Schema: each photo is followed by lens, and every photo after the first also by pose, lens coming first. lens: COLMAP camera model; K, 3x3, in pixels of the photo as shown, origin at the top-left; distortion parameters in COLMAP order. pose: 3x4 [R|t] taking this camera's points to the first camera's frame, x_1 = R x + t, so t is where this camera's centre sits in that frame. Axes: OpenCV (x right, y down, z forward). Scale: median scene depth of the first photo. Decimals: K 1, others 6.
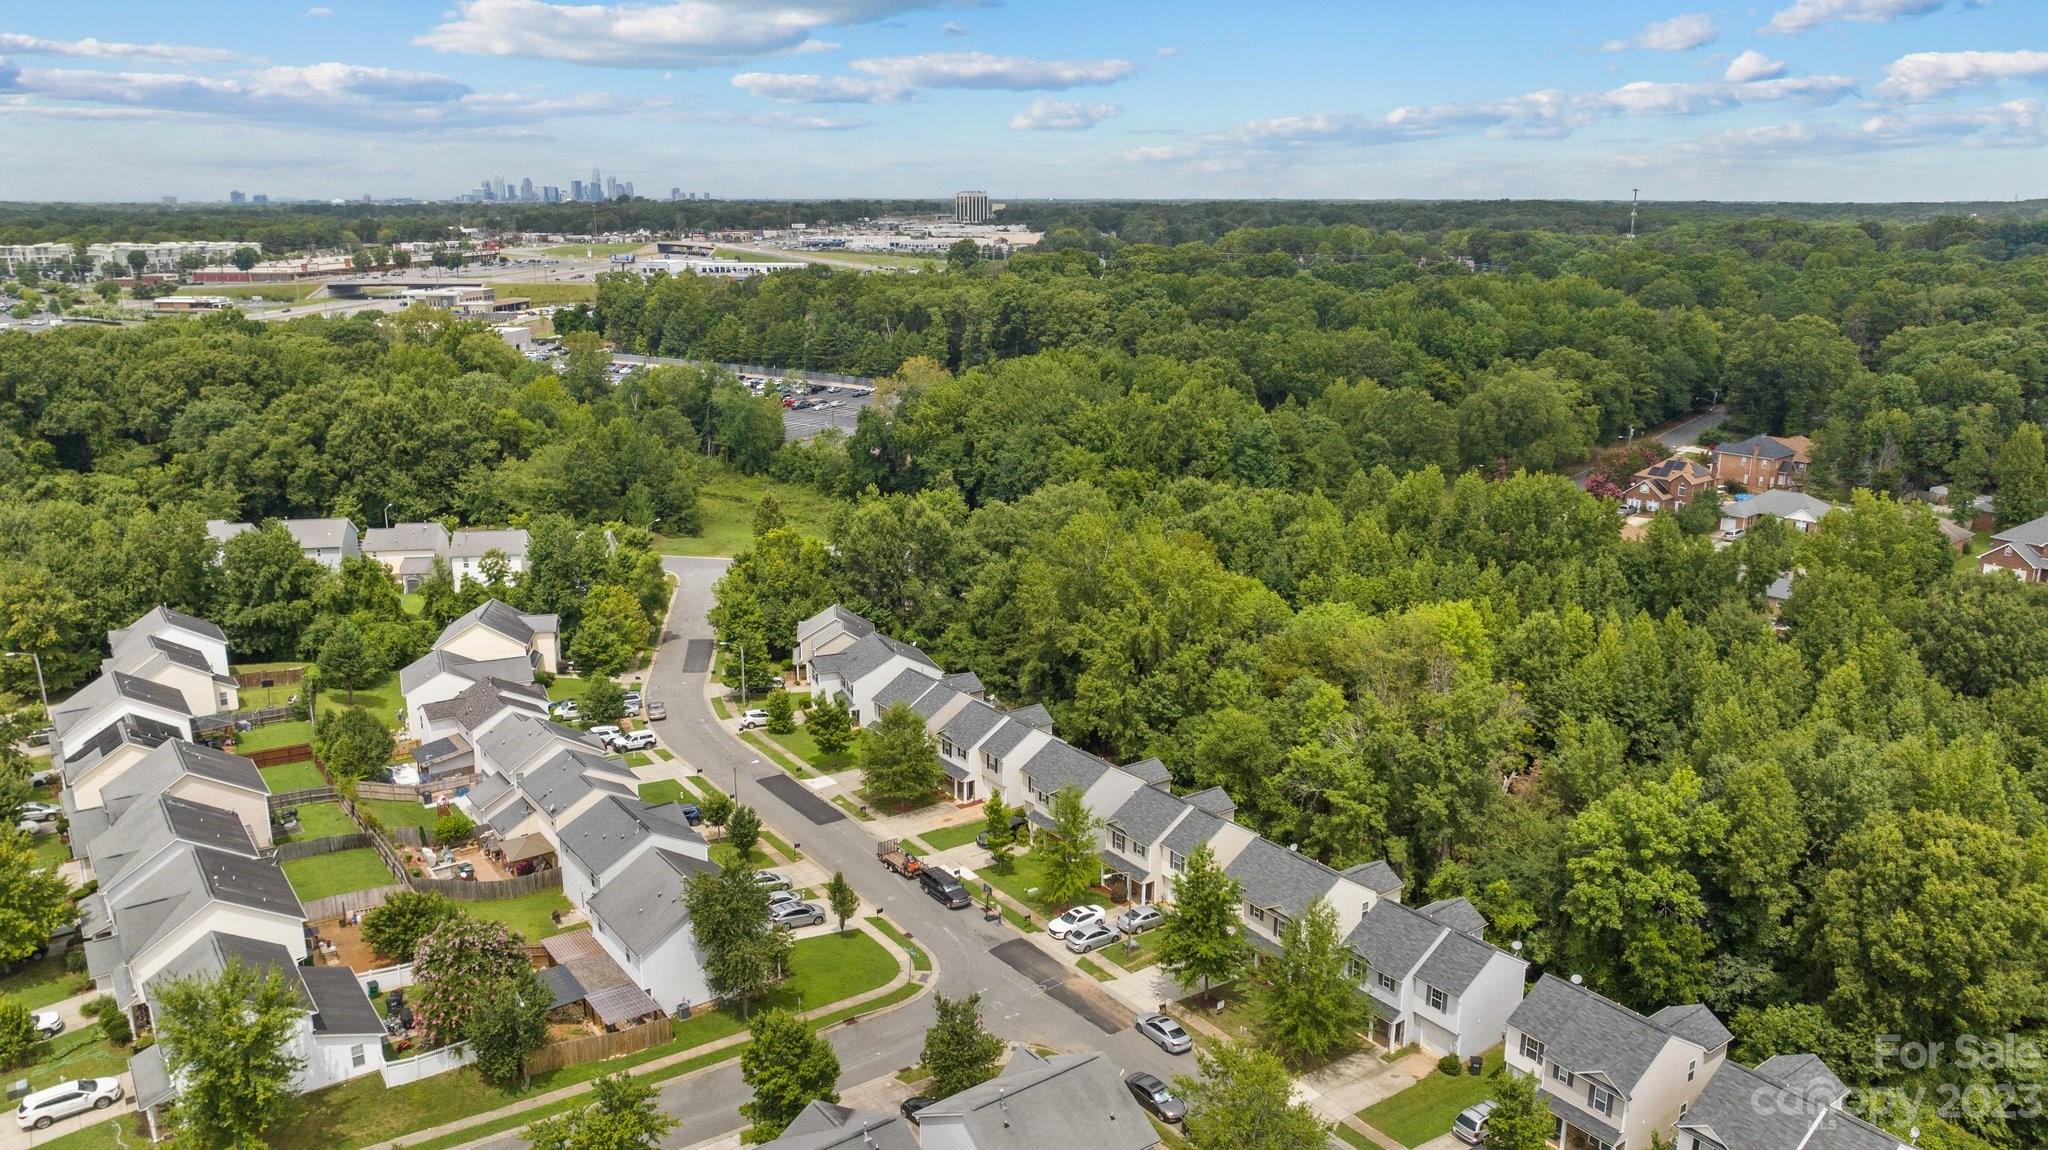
lens RADIAL K [[1455.4, 0, 1004.7], [0, 1455.4, 582.1], [0, 0, 1]] dist [-0.026484, 0.021762]
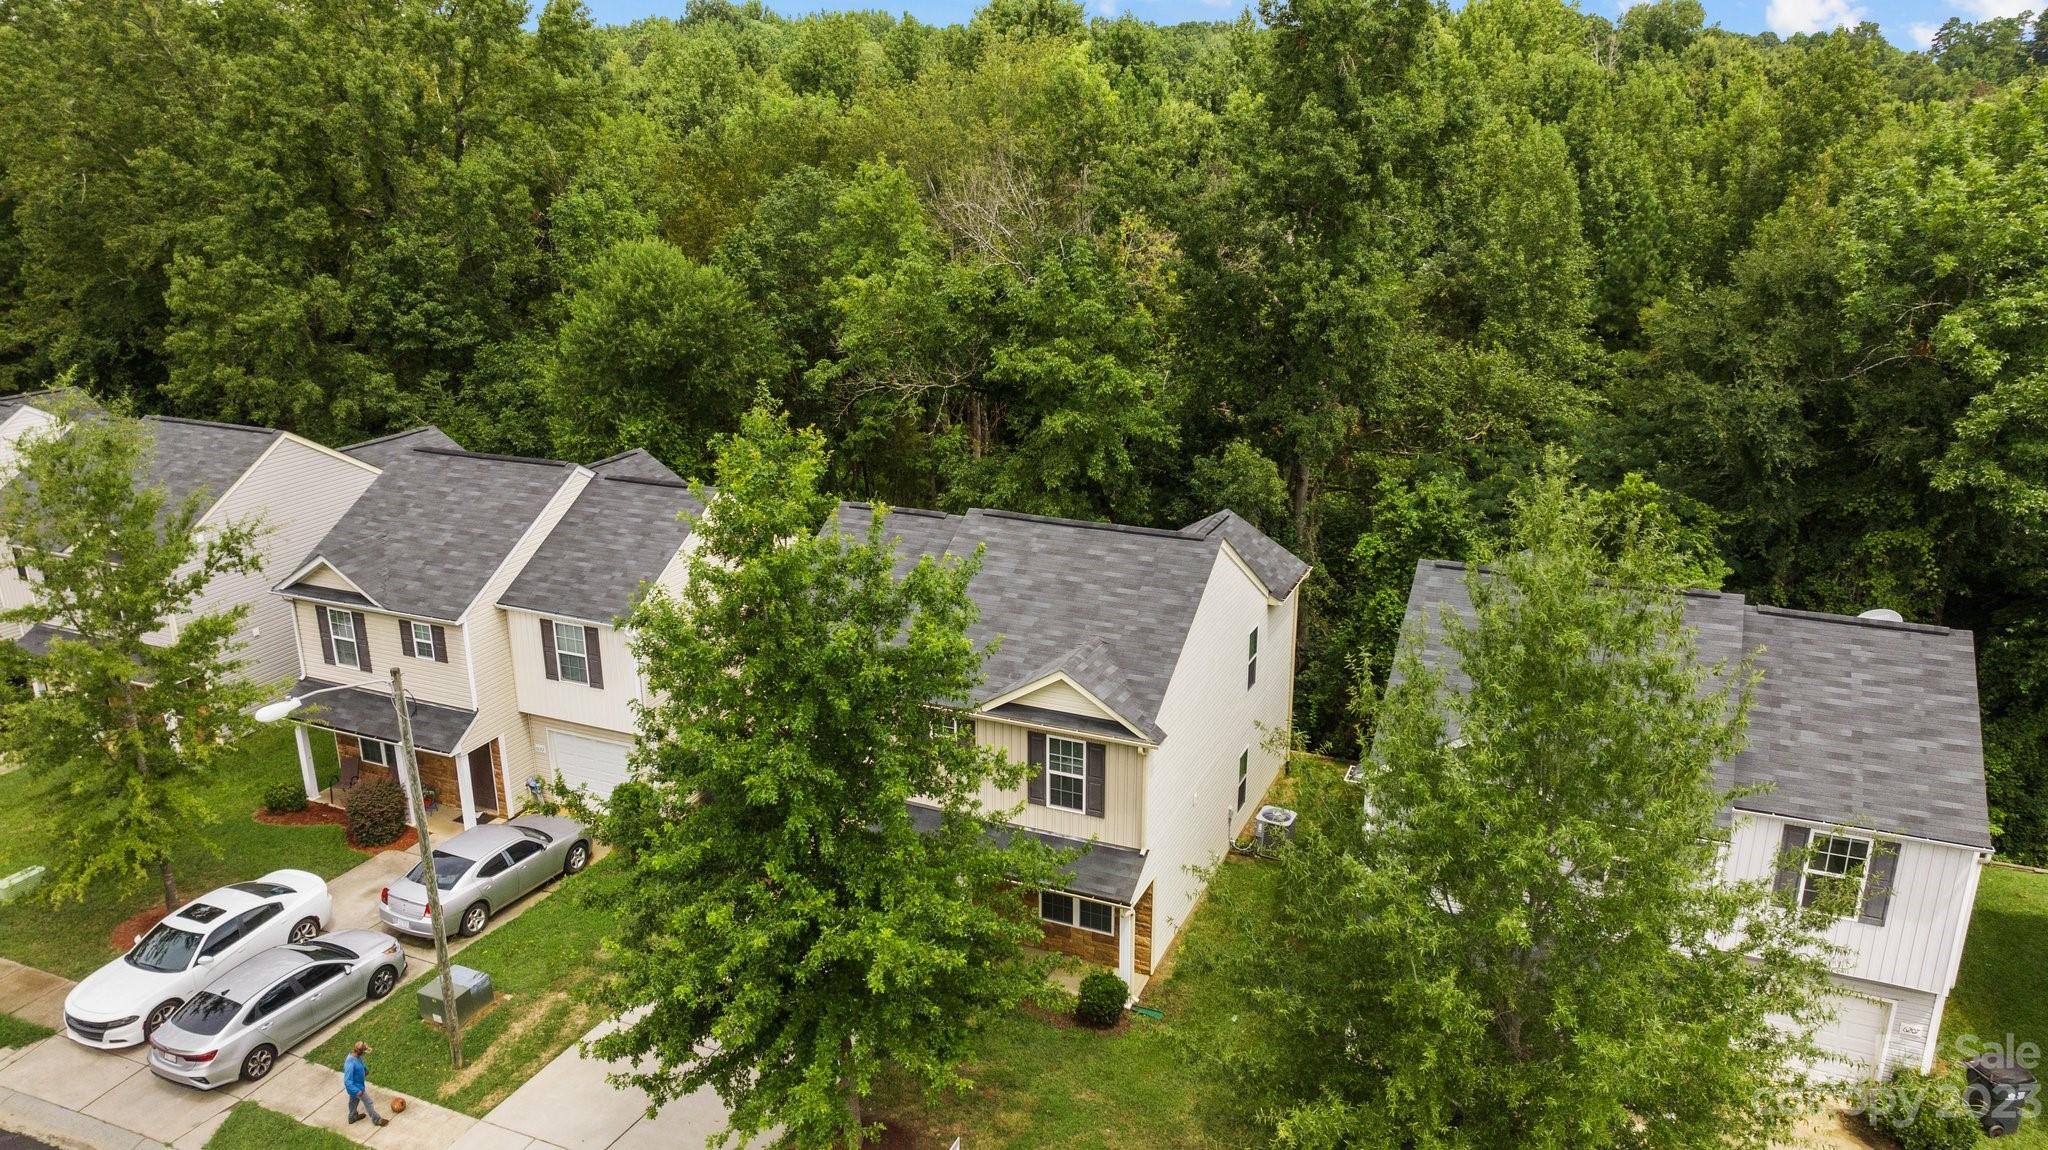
lens RADIAL K [[1455.4, 0, 1021.9], [0, 1455.4, 572.4], [0, 0, 1]] dist [-0.026484, 0.021762]
pose [[0.861639, -0.153242, 0.483834, 0.049693], [0.129630, 0.988156, 0.082121, 0.138313], [-0.490688, -0.008040, 0.871299, 0.593412]]
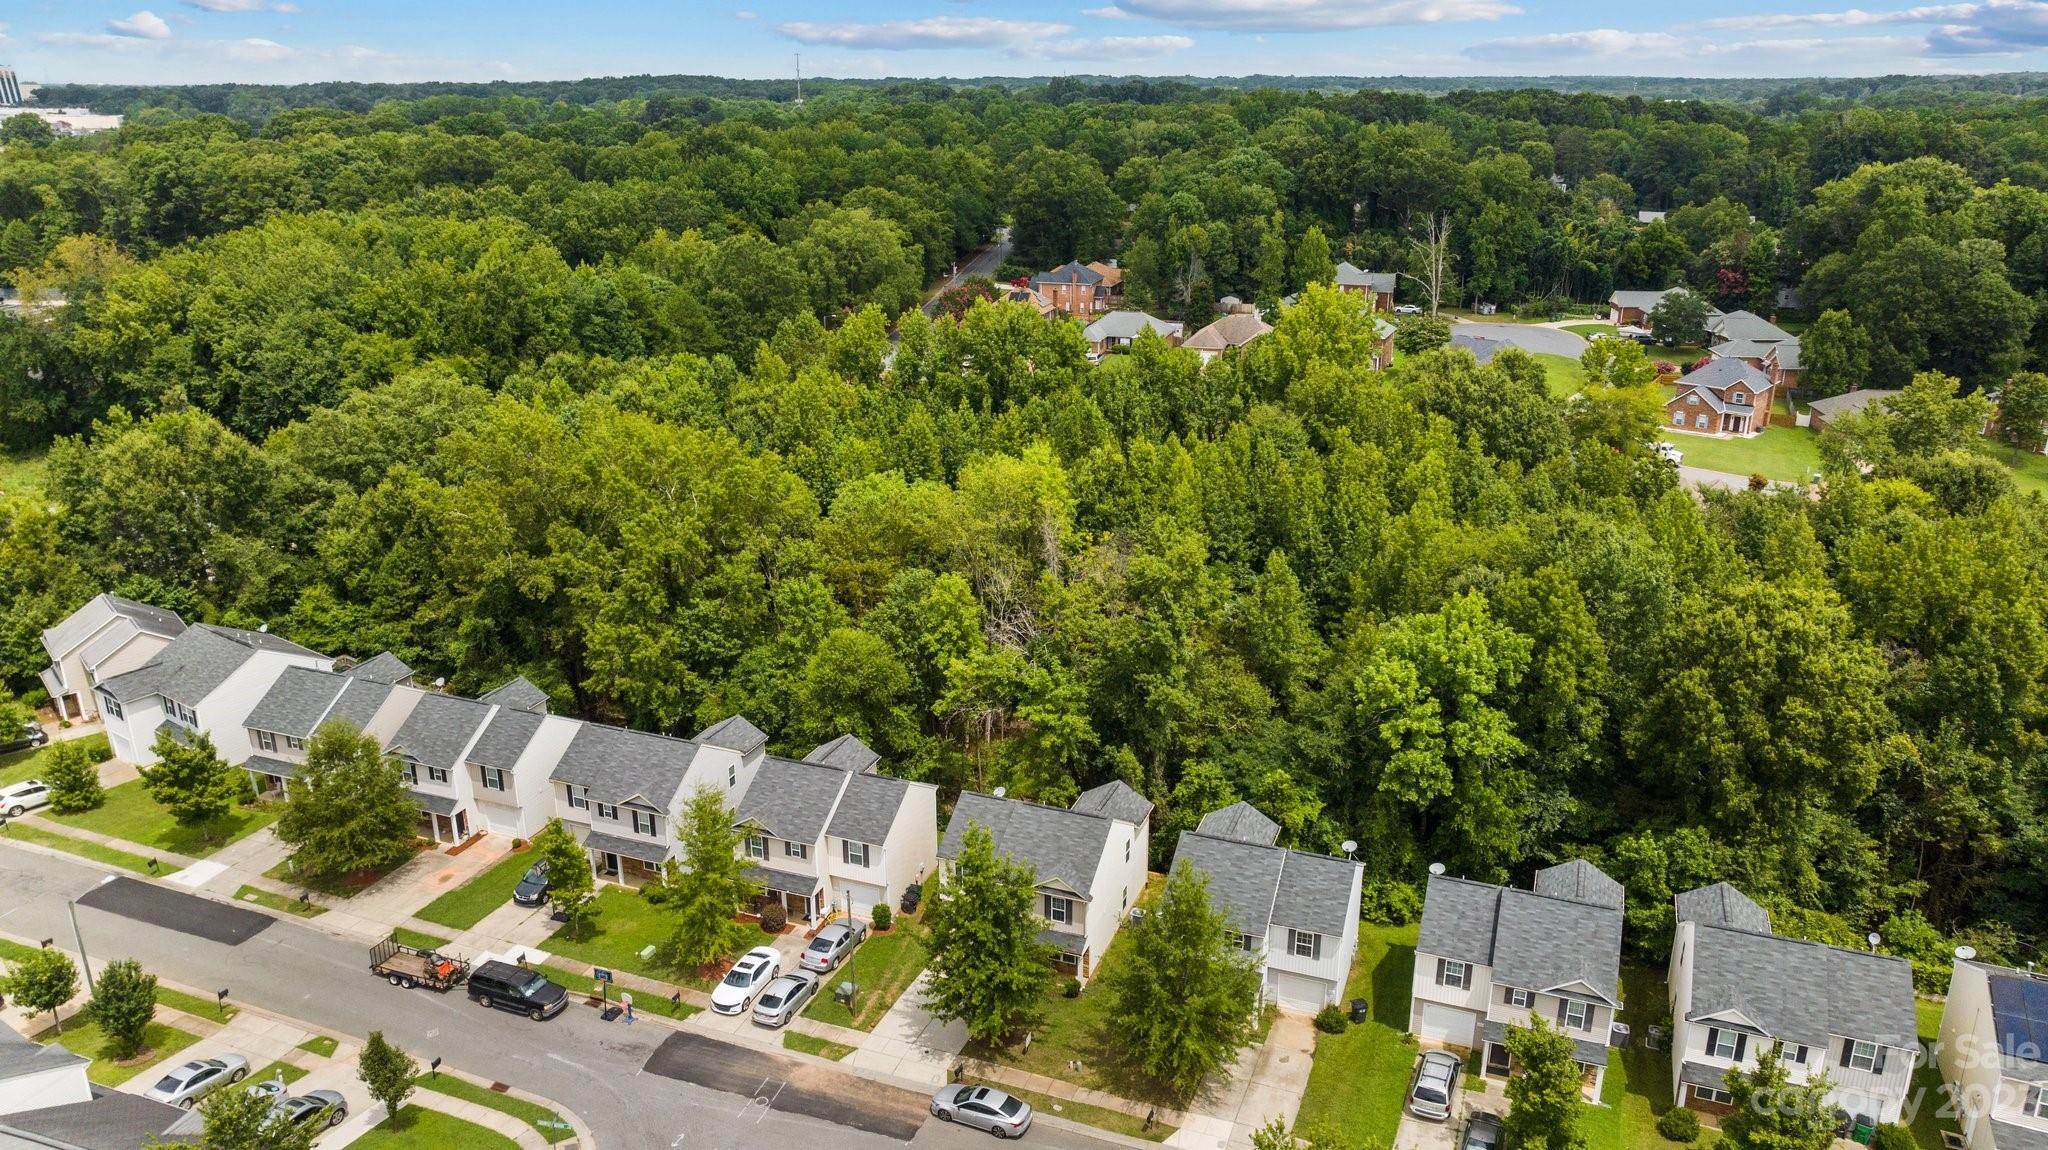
lens RADIAL K [[1455.4, 0, 1019.0], [0, 1455.4, 575.0], [0, 0, 1]] dist [-0.026484, 0.021762]
pose [[0.840205, -0.178464, 0.512060, -0.129521], [0.142007, 0.983752, 0.109848, -0.007251], [-0.523344, -0.019579, 0.851897, 0.296816]]
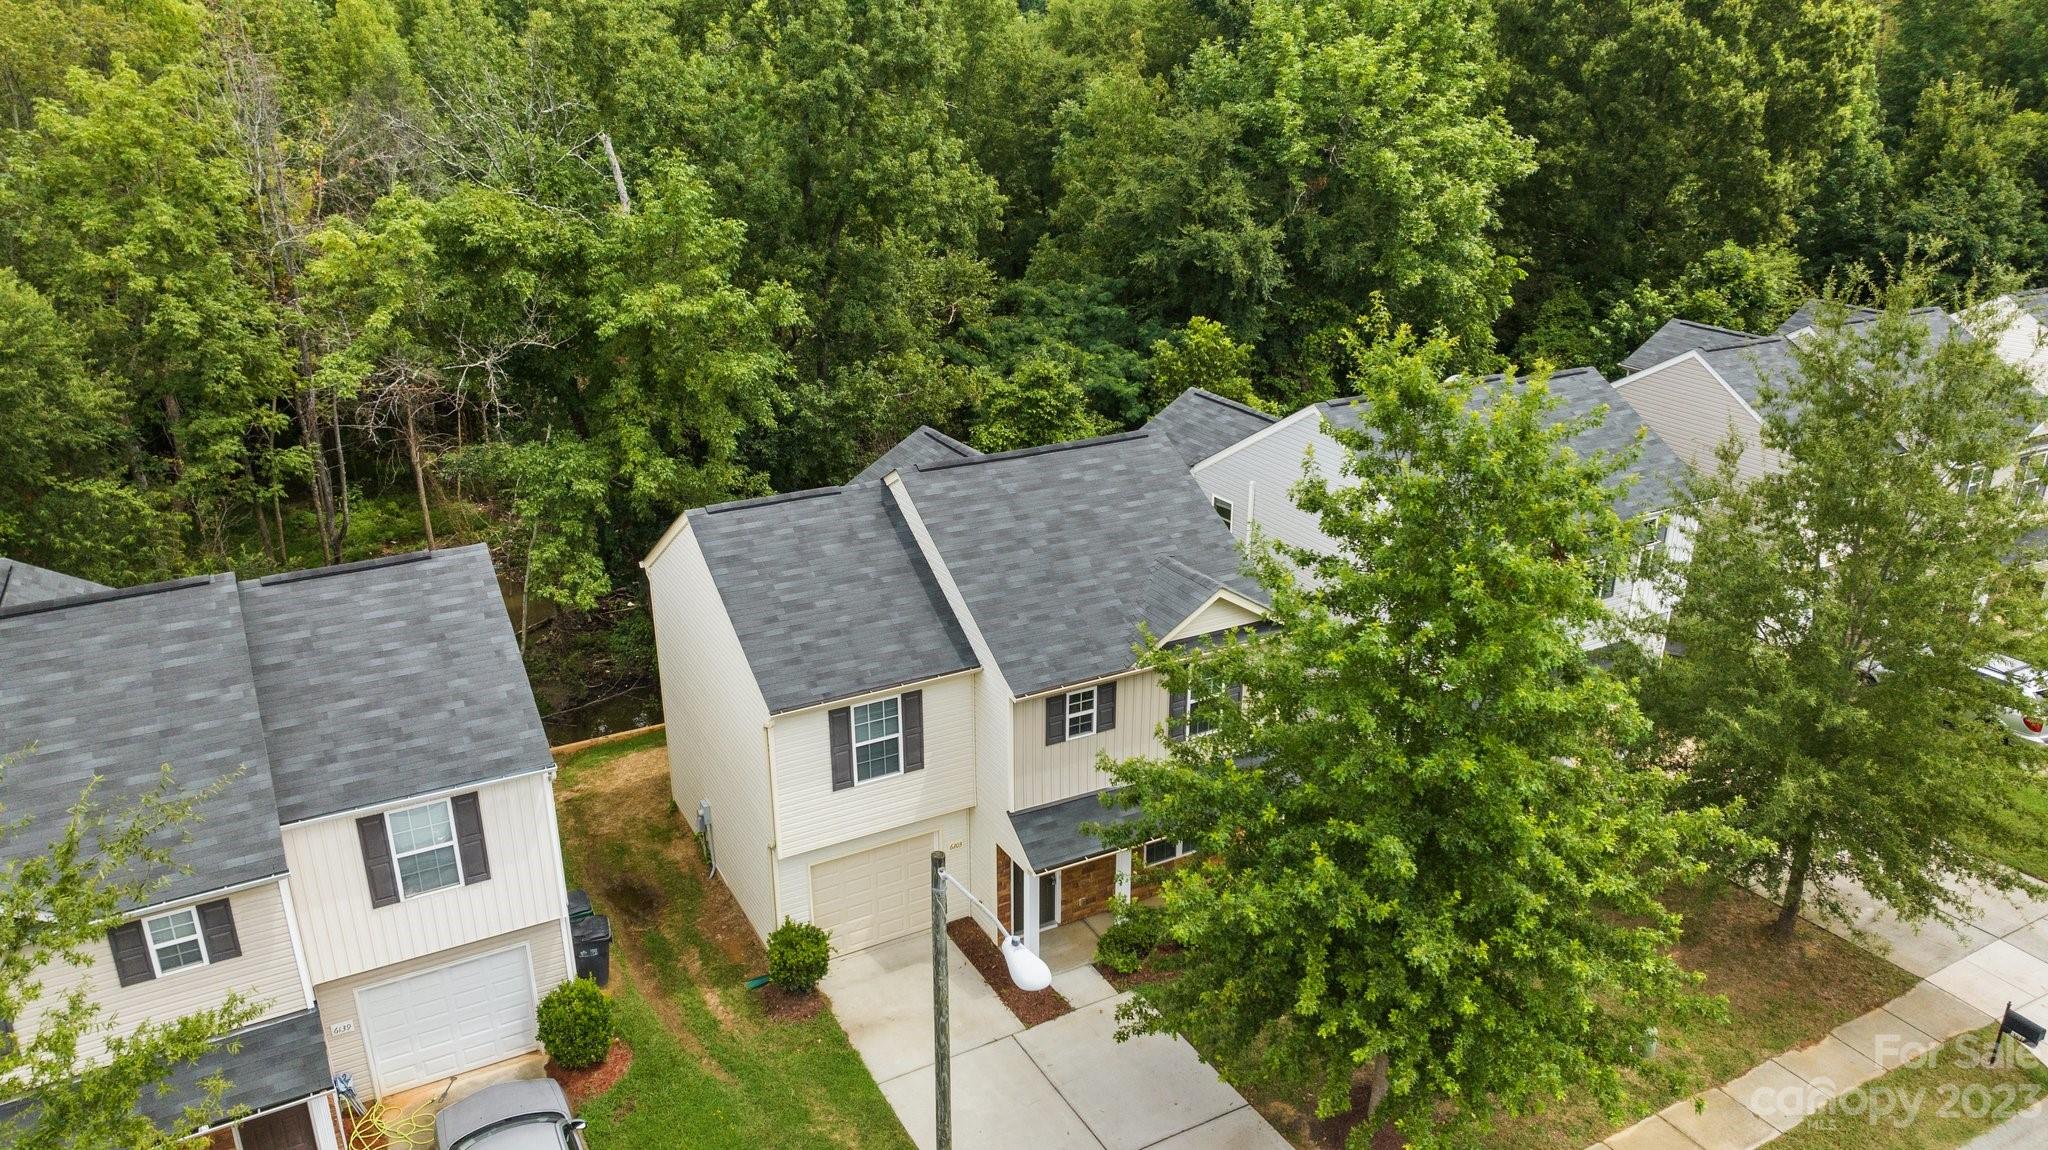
lens RADIAL K [[1455.4, 0, 1024.0], [0, 1455.4, 564.3], [0, 0, 1]] dist [-0.026484, 0.021762]
pose [[0.132301, -0.376782, 0.916805, -0.022797], [0.249525, 0.907809, 0.337077, 0.097734], [-0.959288, 0.184170, 0.214121, 0.737456]]
